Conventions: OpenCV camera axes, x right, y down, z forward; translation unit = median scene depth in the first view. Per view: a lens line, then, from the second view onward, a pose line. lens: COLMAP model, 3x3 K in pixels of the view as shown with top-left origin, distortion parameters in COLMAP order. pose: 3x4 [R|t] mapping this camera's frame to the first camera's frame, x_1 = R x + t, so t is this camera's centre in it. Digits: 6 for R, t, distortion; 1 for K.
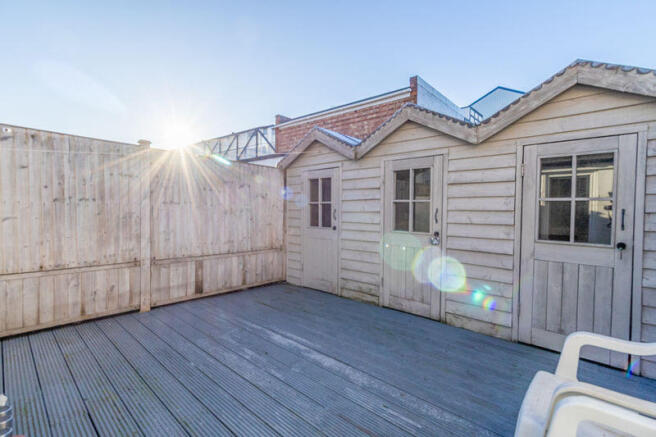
lens RADIAL K [[300.2, 0, 325.8], [0, 300.2, 215.0], [0, 0, 1]] dist [0.004574, 0.000421]
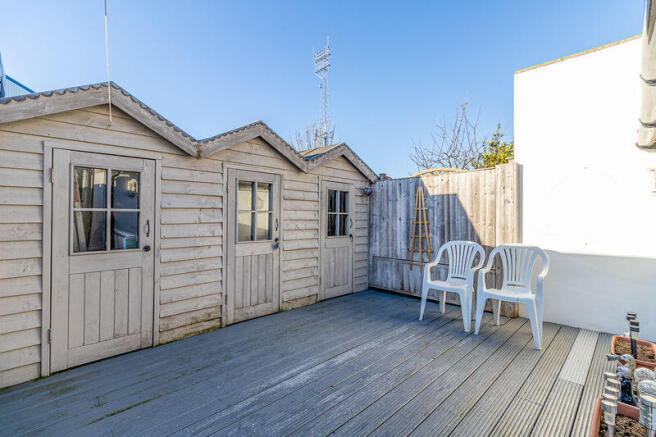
lens RADIAL K [[300.2, 0, 325.8], [0, 300.2, 218.3], [0, 0, 1]] dist [0.004574, 0.000421]
pose [[0.056087, -0.003325, 0.998420, -0.871953], [0.025900, 0.999663, 0.001874, -0.020855], [-0.998090, 0.025754, 0.056154, 0.788692]]
